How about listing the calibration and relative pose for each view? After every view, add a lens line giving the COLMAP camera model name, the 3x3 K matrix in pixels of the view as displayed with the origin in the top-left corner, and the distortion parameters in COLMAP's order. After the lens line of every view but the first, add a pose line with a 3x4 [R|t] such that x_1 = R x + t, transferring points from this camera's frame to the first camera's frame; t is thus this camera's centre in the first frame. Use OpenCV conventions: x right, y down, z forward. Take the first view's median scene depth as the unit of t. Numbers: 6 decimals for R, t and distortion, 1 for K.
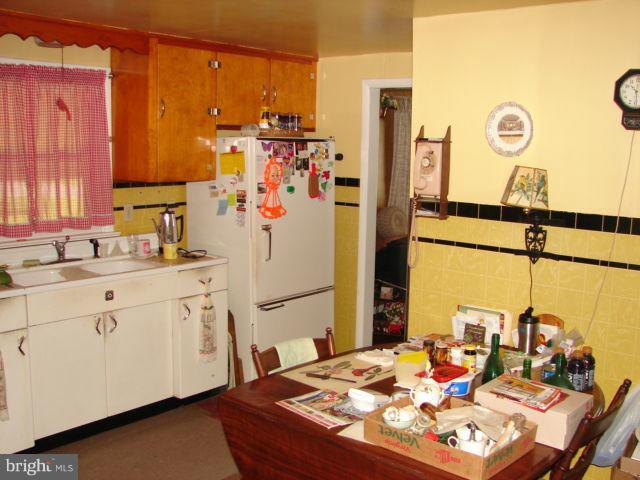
lens RADIAL K [[718.3, 0, 320.0], [0, 718.3, 240.0], [0, 0, 1]] dist [-0.247195, 0.318700]
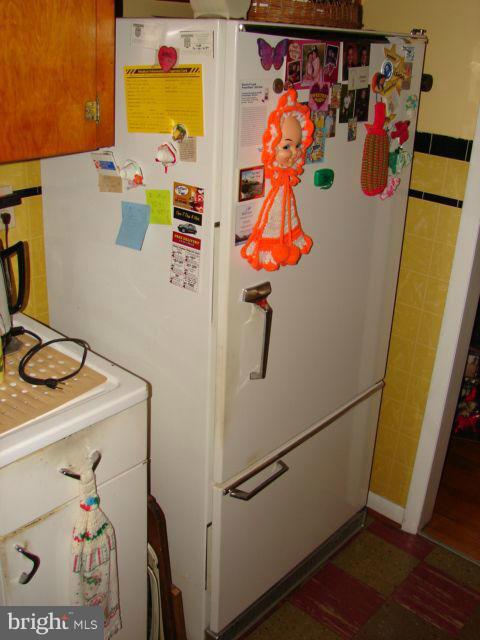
lens RADIAL K [[718.3, 0, 240.0], [0, 718.3, 320.0], [0, 0, 1]] dist [-0.247195, 0.318700]
pose [[0.999336, 0.035526, 0.008042, -0.084936], [-0.036391, 0.964173, 0.262768, -0.095486], [0.001582, -0.262886, 0.964826, 0.652207]]
